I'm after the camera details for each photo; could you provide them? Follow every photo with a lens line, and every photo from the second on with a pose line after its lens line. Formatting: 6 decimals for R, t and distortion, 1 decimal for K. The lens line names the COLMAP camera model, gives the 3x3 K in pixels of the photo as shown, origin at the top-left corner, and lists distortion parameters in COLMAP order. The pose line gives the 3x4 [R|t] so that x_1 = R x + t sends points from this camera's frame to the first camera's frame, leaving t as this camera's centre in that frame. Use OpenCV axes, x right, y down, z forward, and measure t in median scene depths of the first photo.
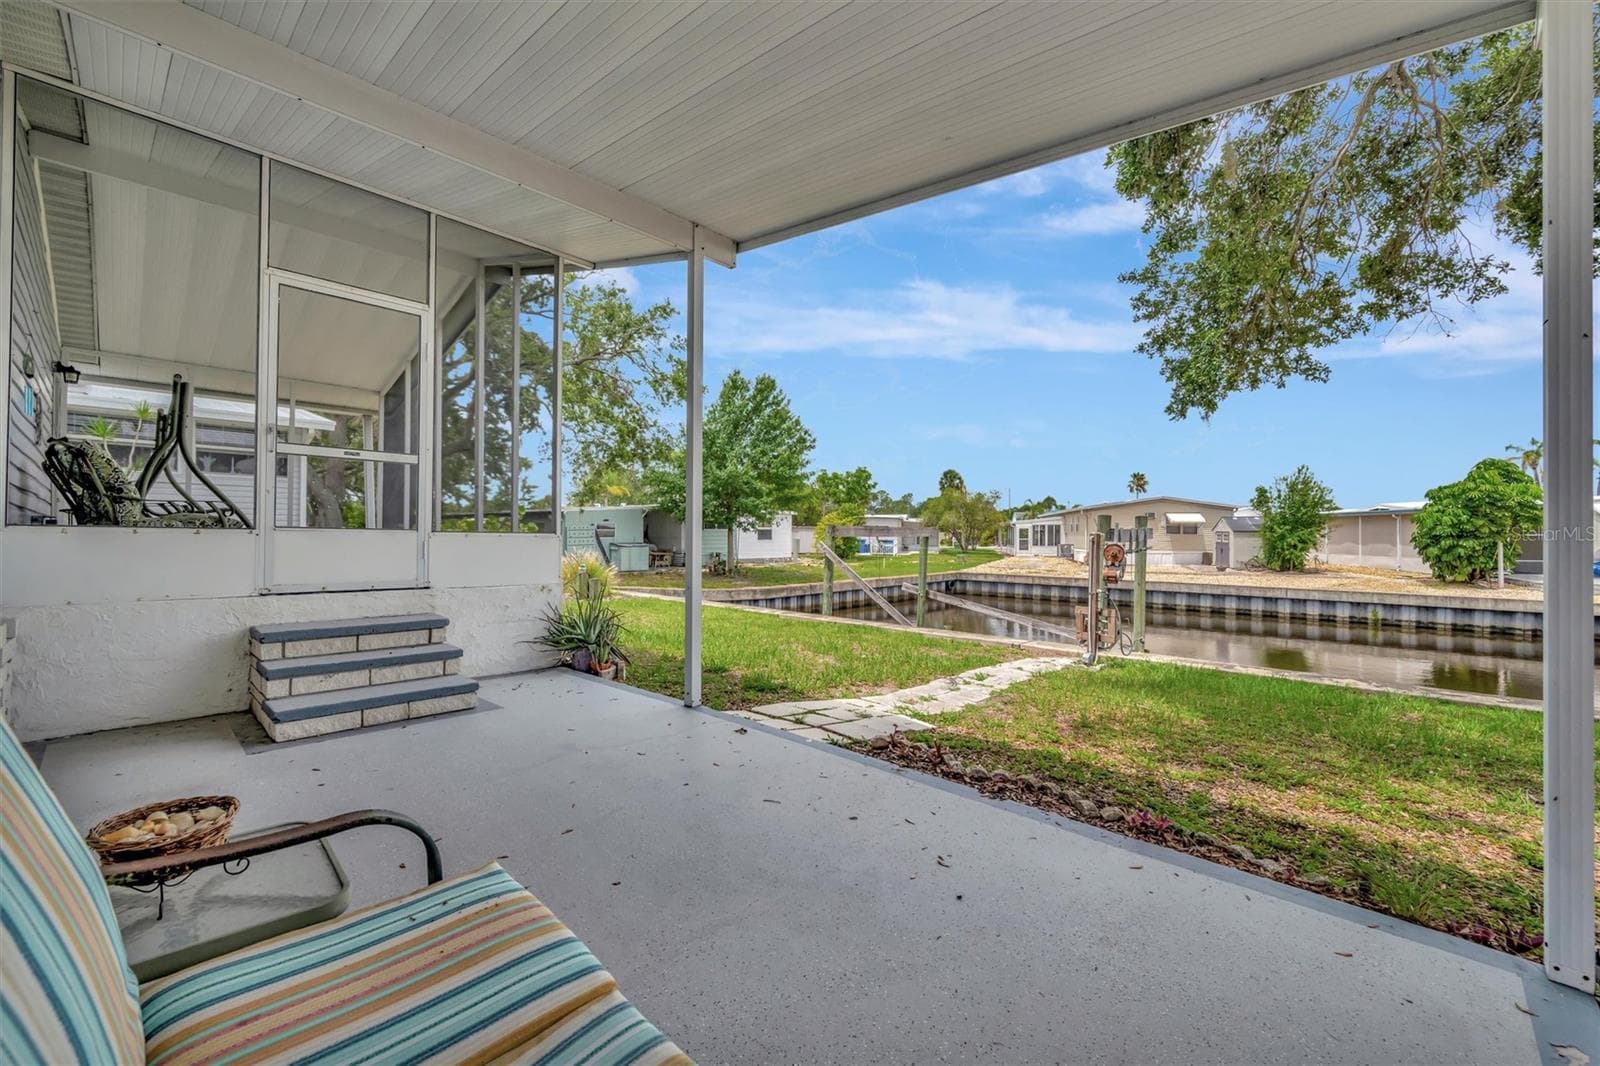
lens RADIAL K [[641.0, 0, 801.3], [0, 641.0, 540.2], [0, 0, 1]] dist [-0.001007, -0.000492]
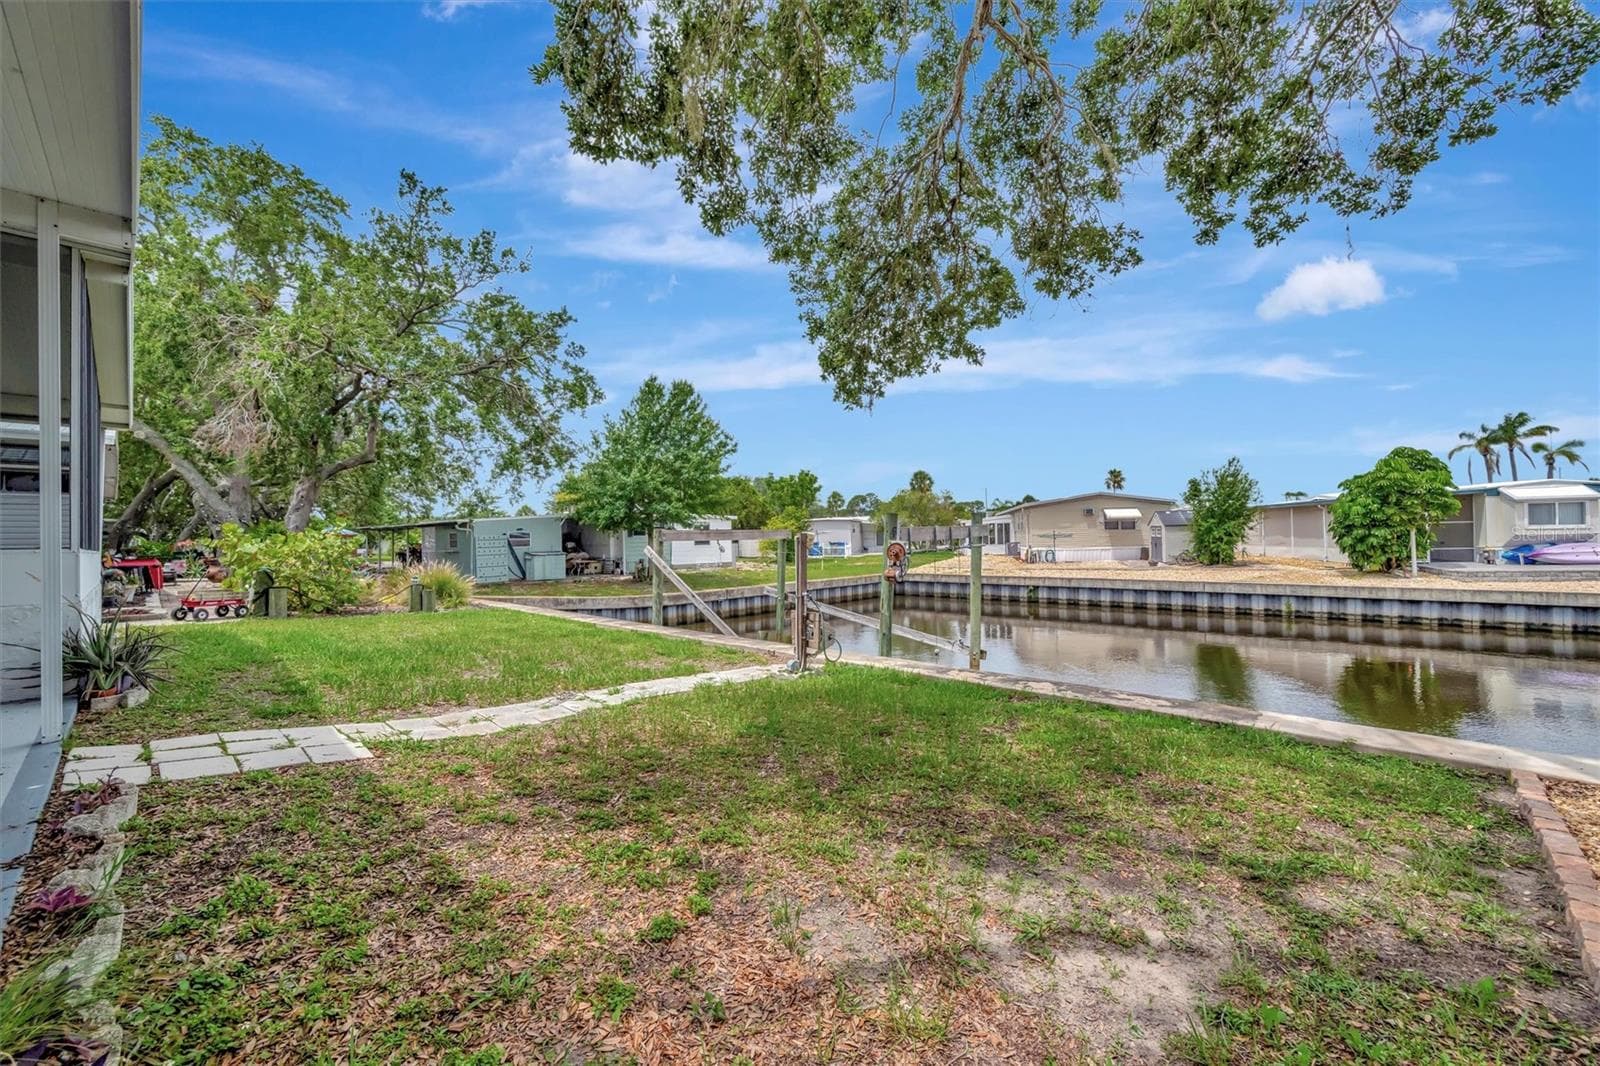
lens RADIAL K [[633.5, 0, 800.0], [0, 633.5, 533.0], [0, 0, 1]] dist [-0.000330, 0.000070]
pose [[0.999722, -0.023520, -0.001592, 0.135783], [0.023488, 0.999569, -0.017589, 0.001985], [0.002005, 0.017547, 0.999844, 0.019765]]
